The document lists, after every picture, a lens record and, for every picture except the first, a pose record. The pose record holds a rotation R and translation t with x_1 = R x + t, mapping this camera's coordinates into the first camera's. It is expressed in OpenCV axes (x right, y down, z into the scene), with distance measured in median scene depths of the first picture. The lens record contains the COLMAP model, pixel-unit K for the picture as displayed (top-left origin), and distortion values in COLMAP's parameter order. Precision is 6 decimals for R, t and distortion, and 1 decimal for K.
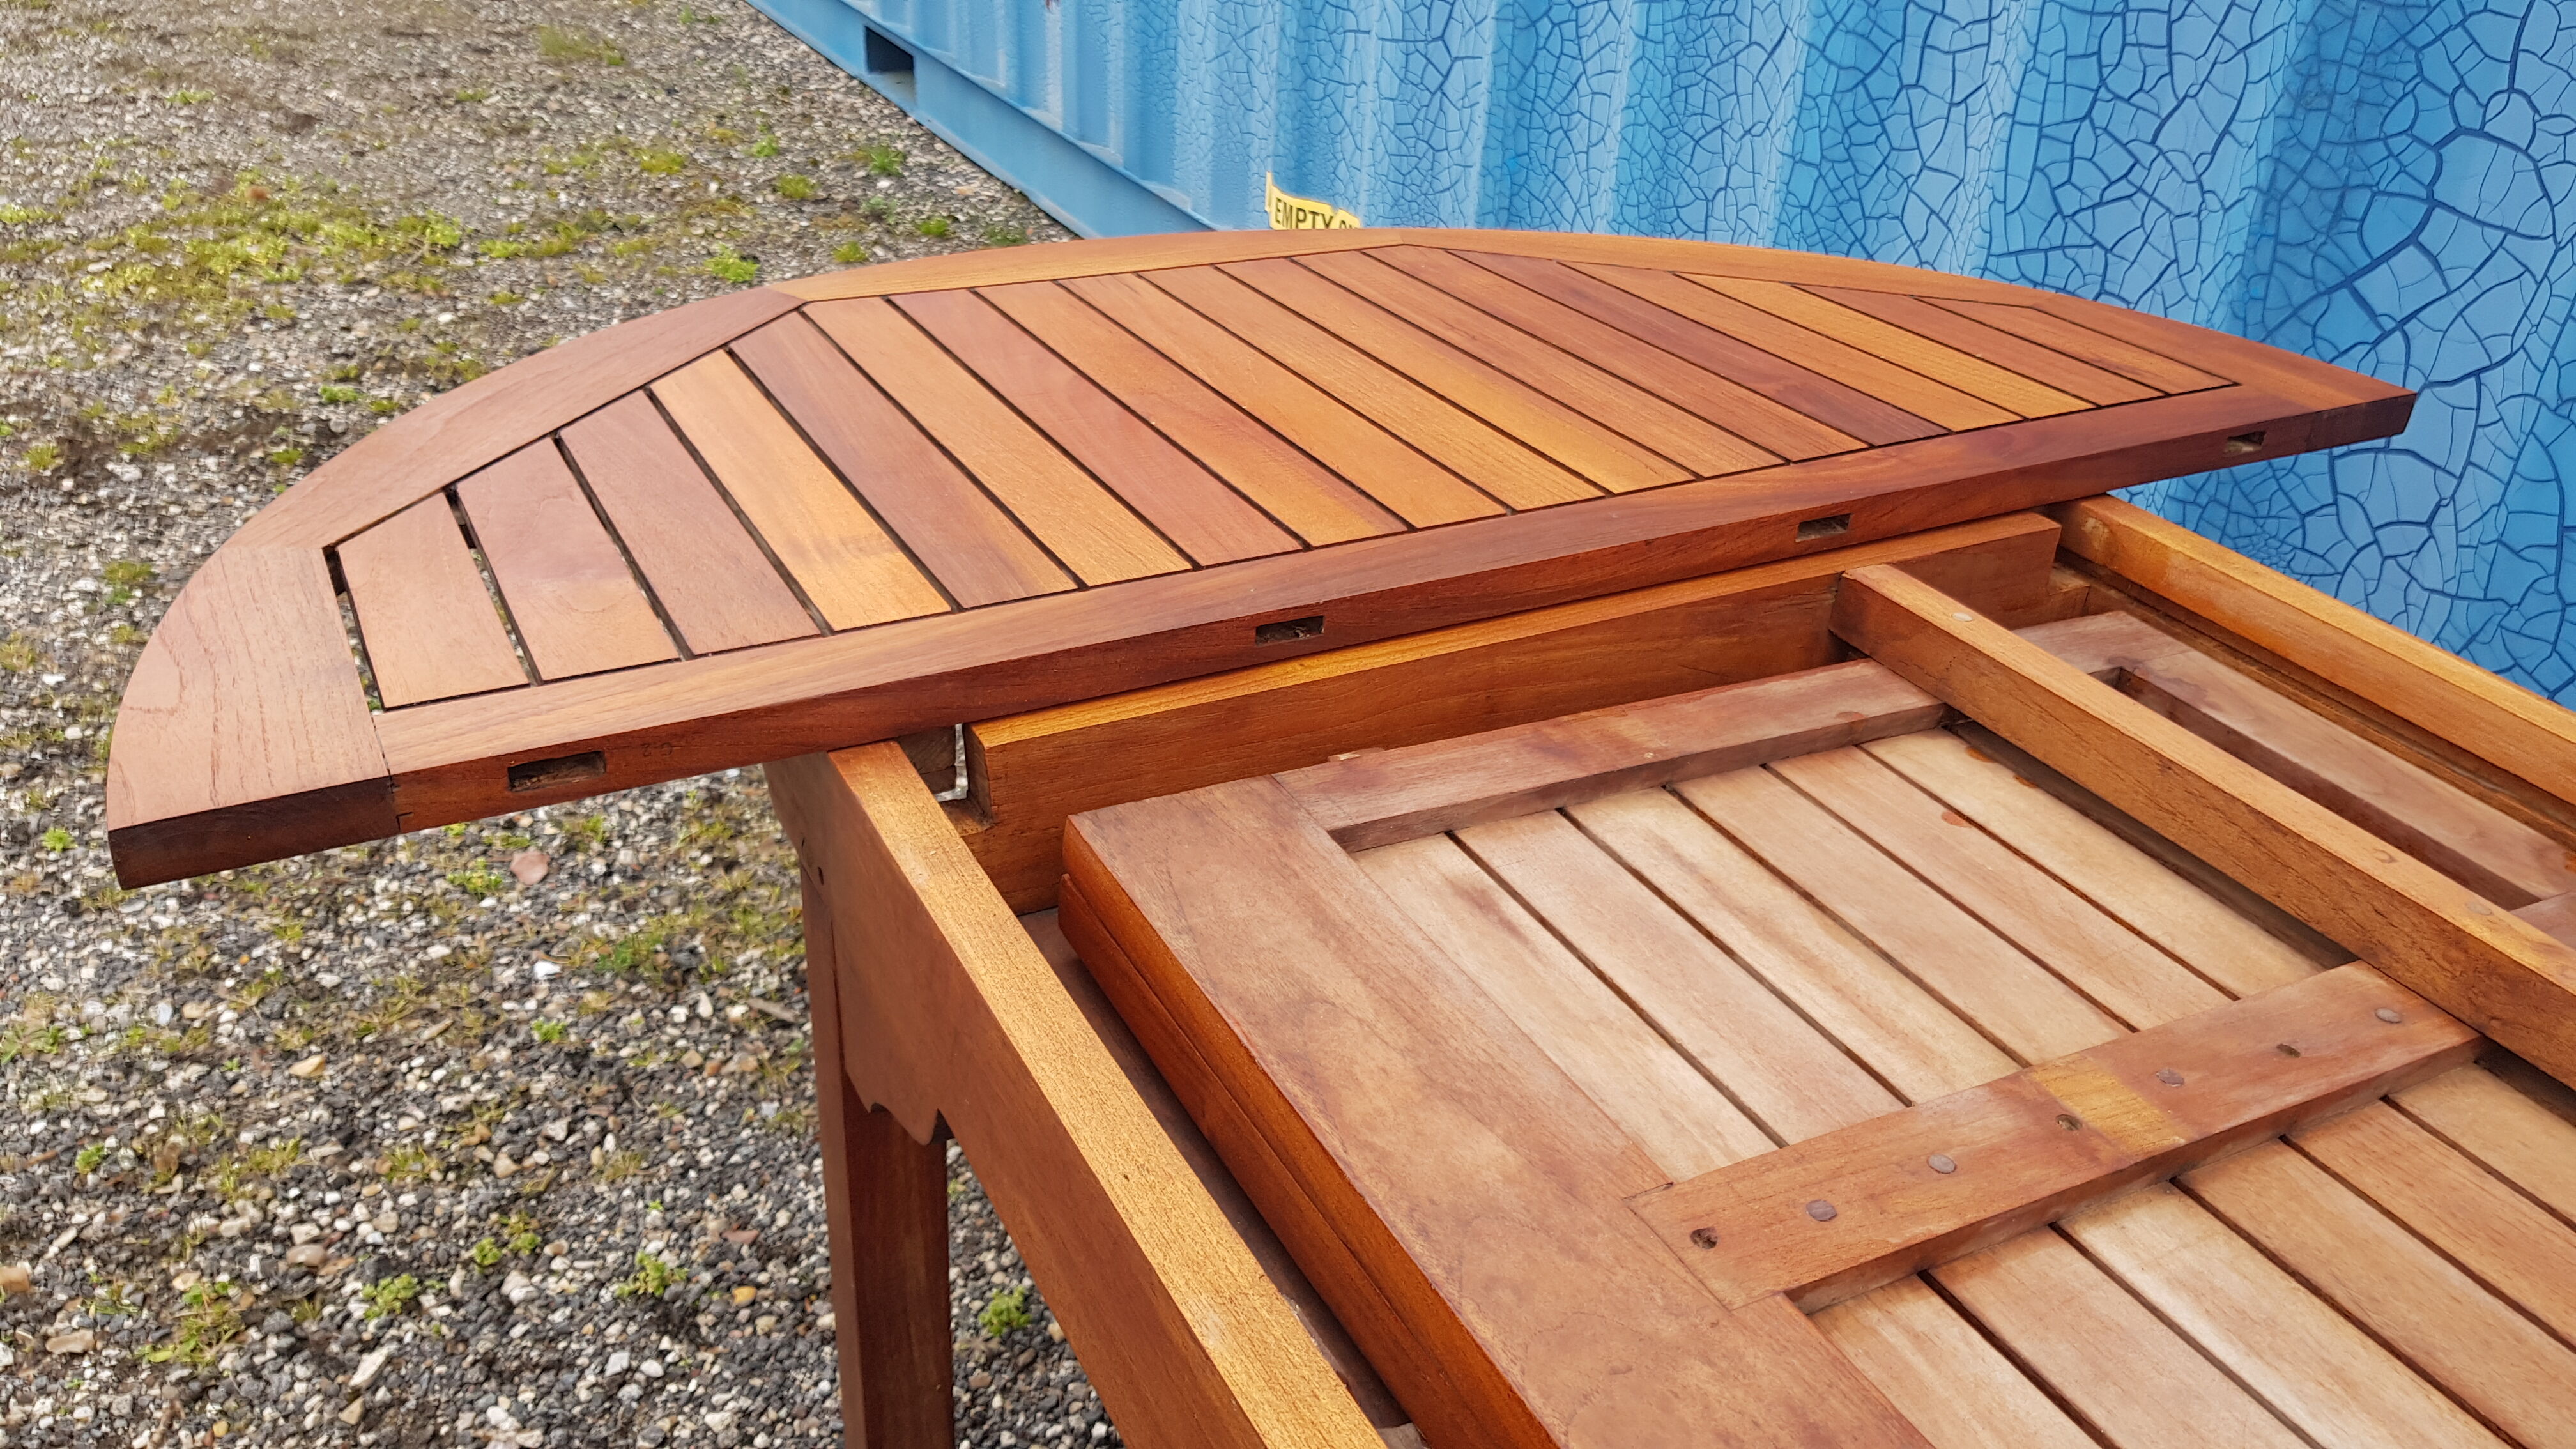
lens RADIAL K [[2004.3, 0, 1296.0], [0, 2004.3, 718.2], [0, 0, 1]] dist [0.047849, -0.100734]
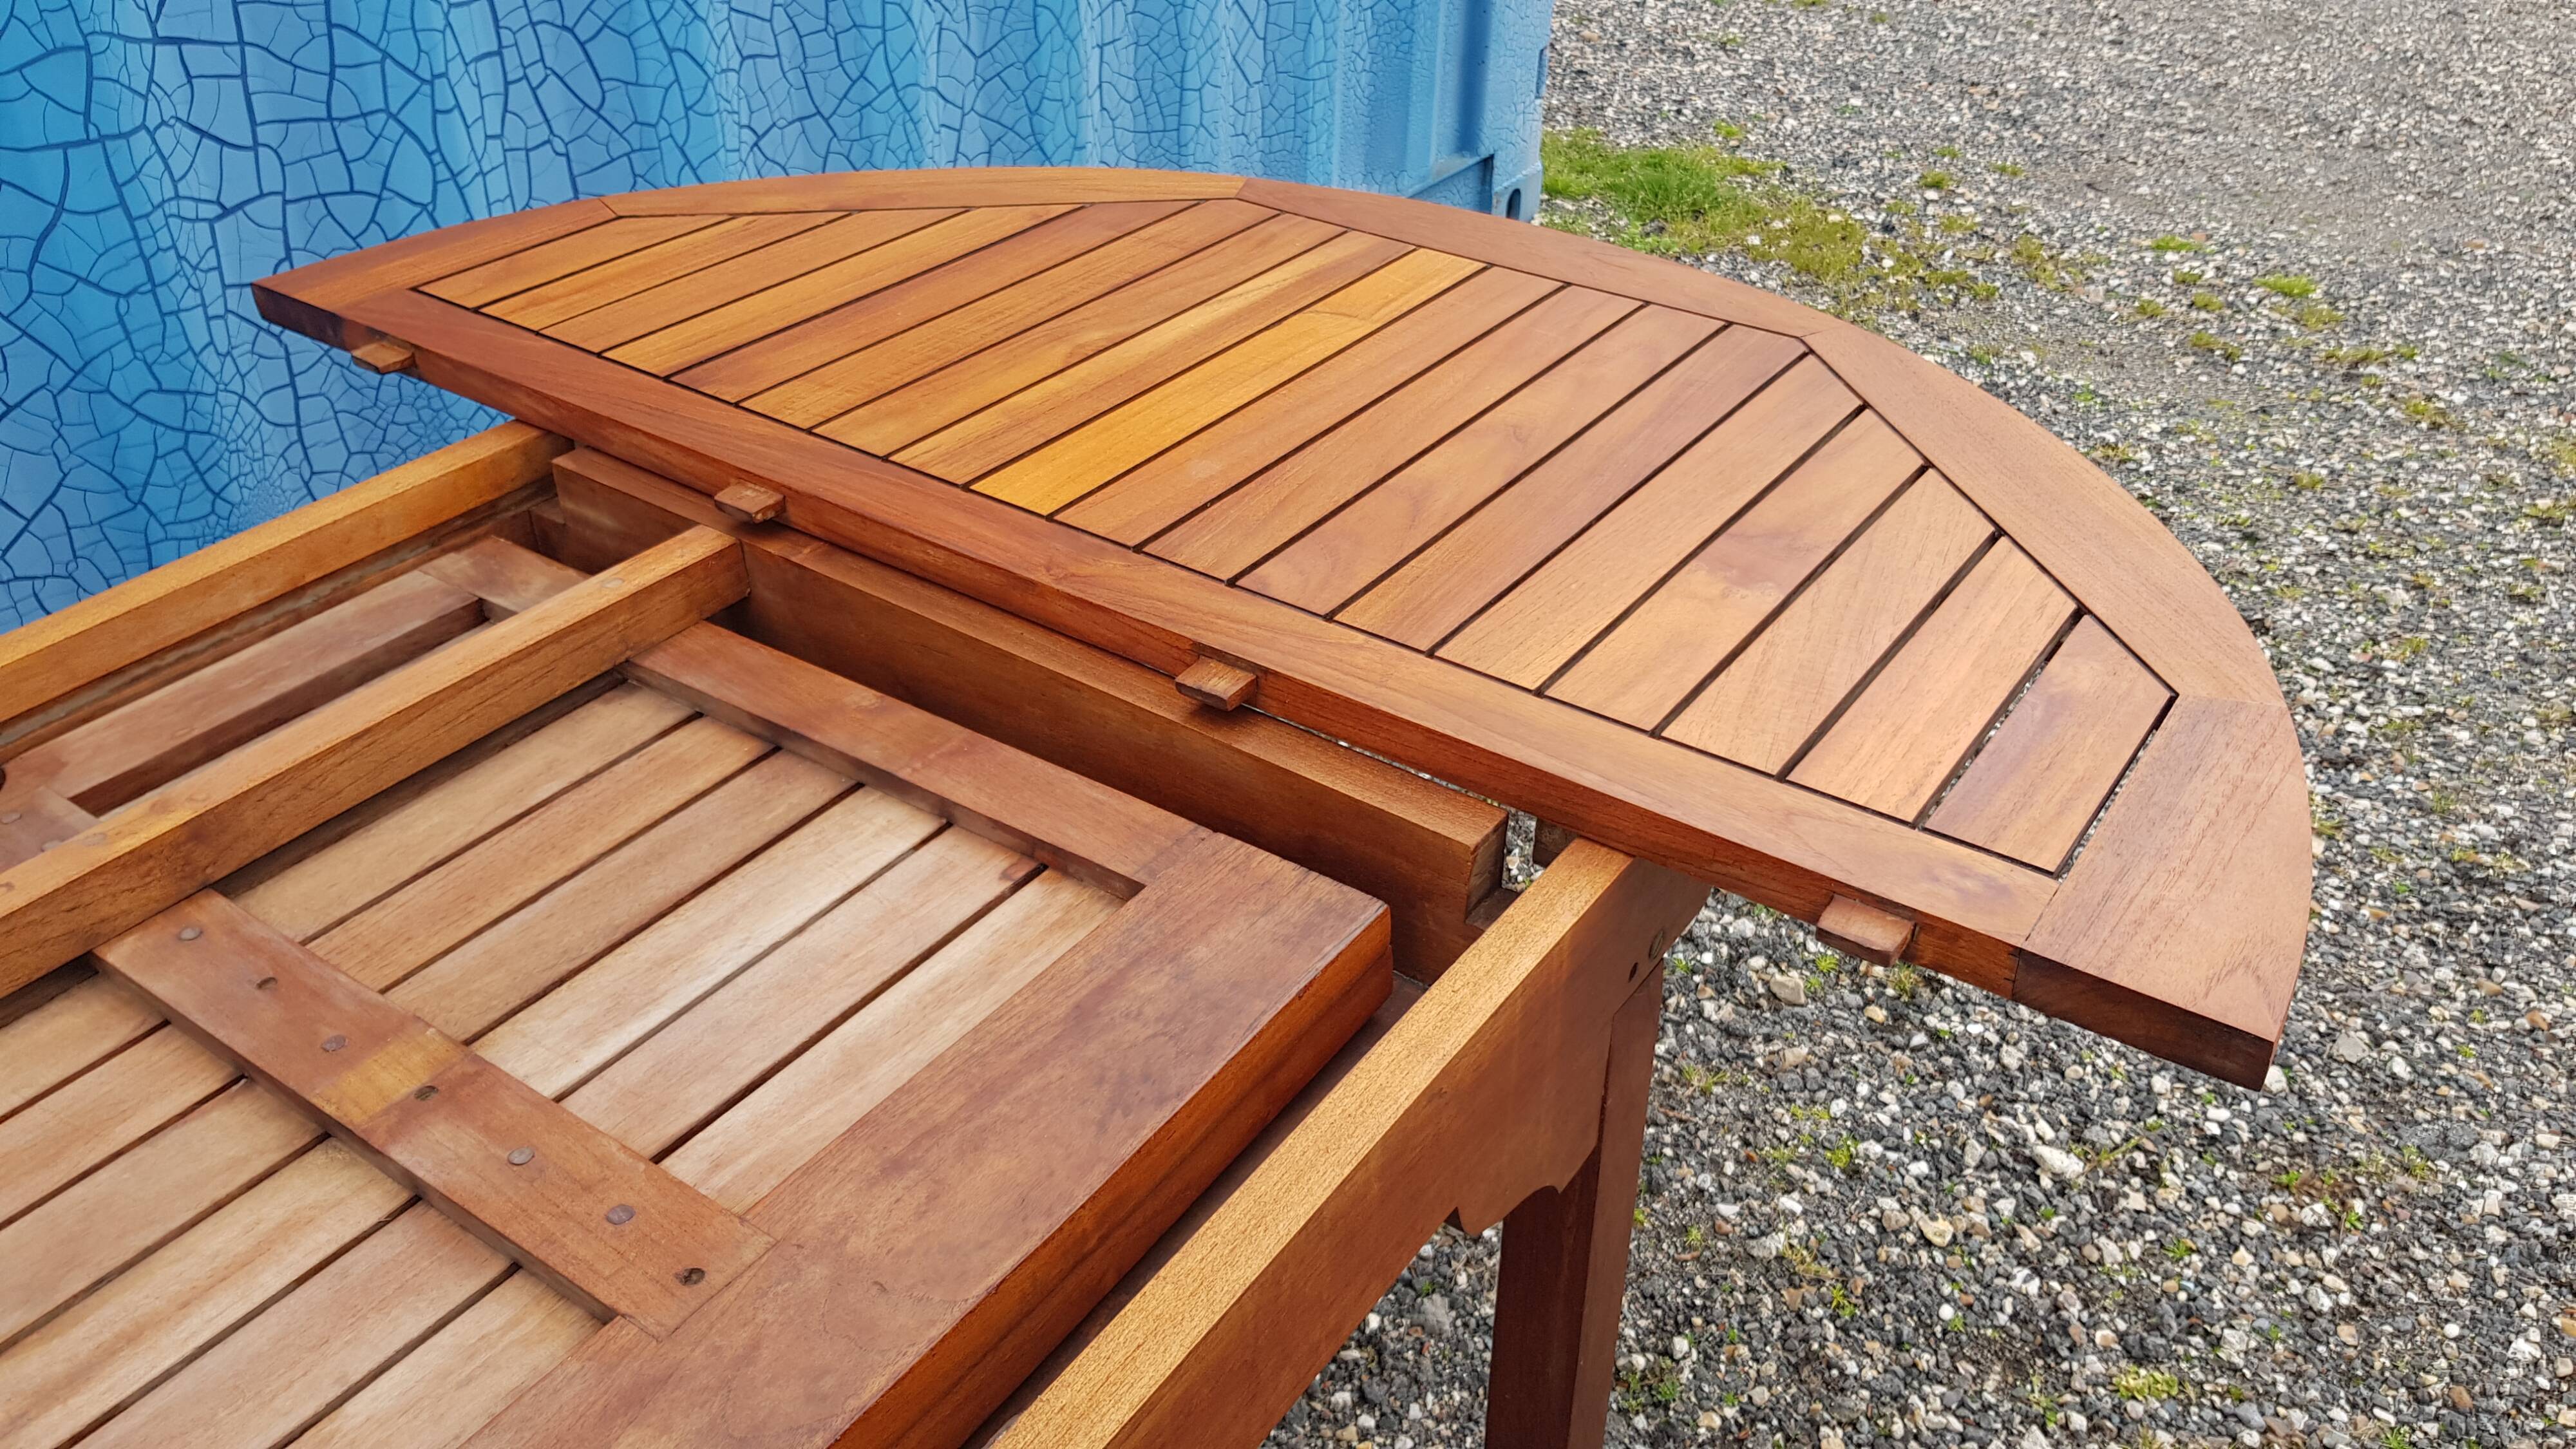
lens RADIAL K [[2017.7, 0, 1293.9], [0, 2017.7, 731.1], [0, 0, 1]] dist [0.033672, -0.081333]
pose [[-0.446821, -0.549140, 0.706255, -0.191740], [0.404113, 0.580423, 0.706967, -0.192568], [-0.798150, 0.601295, -0.037431, 0.204528]]
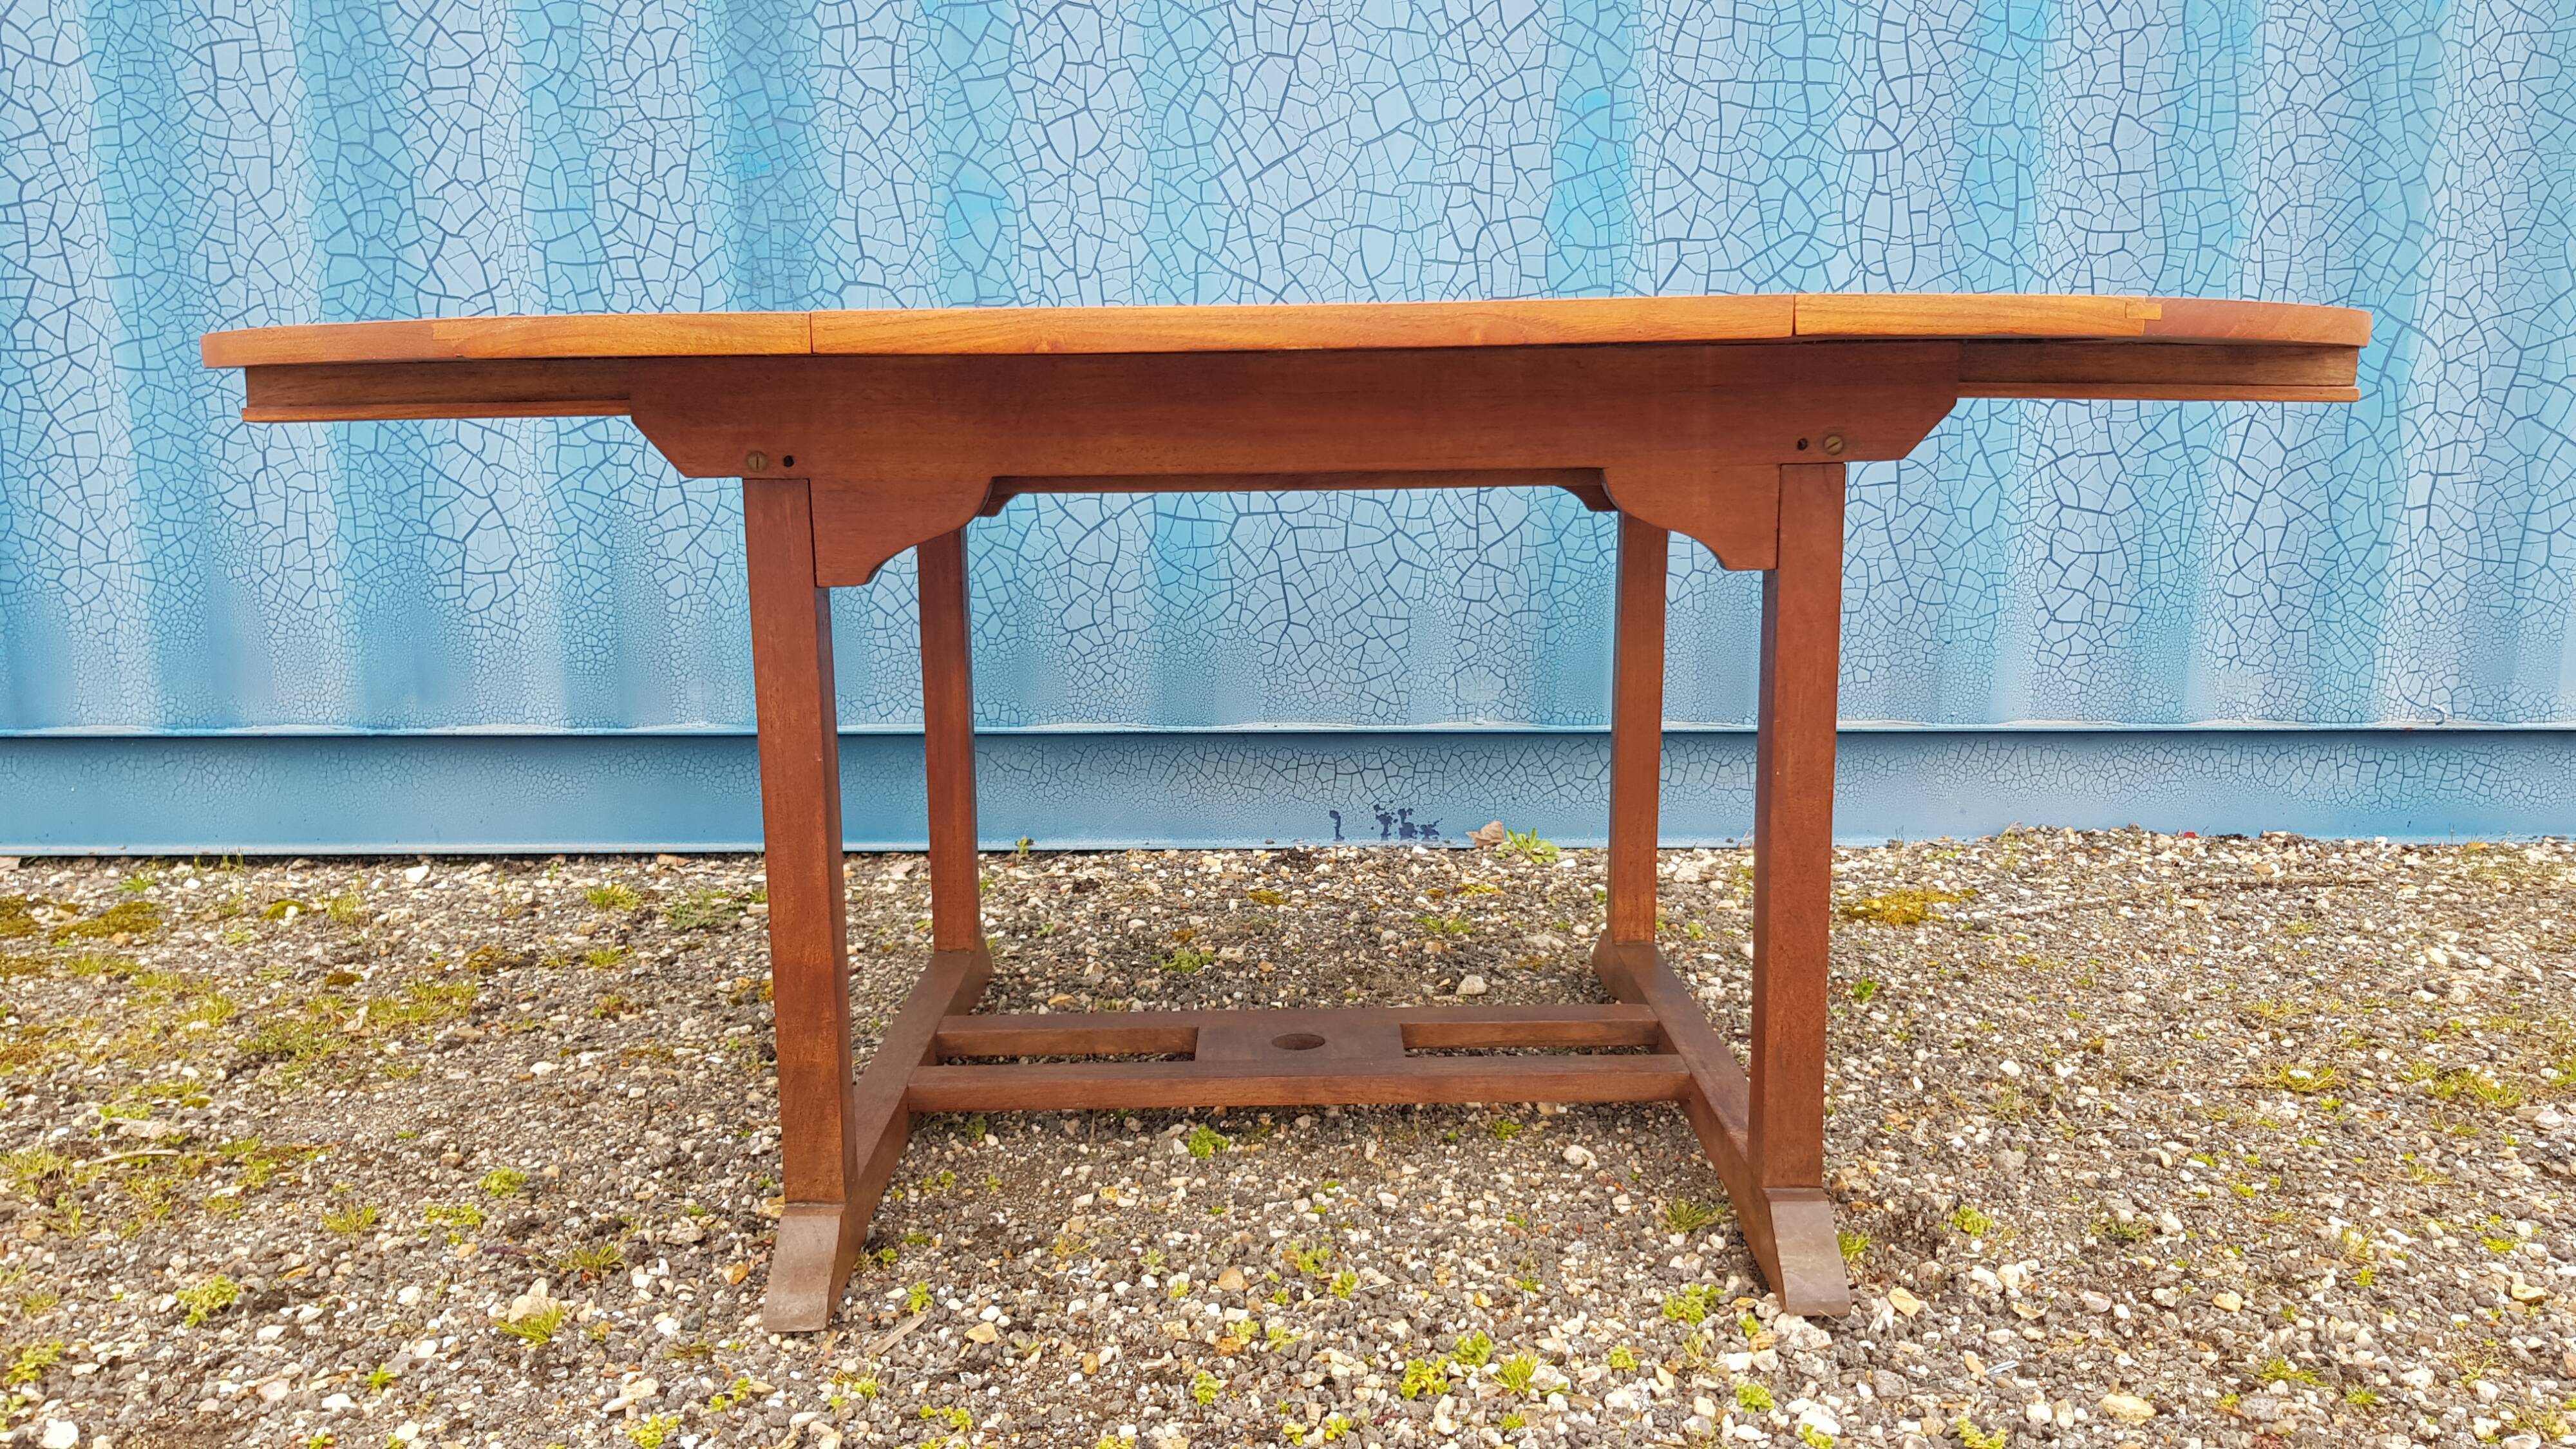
lens RADIAL K [[1993.5, 0, 1302.5], [0, 1993.5, 741.8], [0, 0, 1]] dist [0.074621, -0.139680]
pose [[0.457579, -0.220830, 0.861310, -0.753232], [0.459418, 0.888069, -0.016380, 0.251300], [-0.761286, 0.403197, 0.507815, -0.061094]]
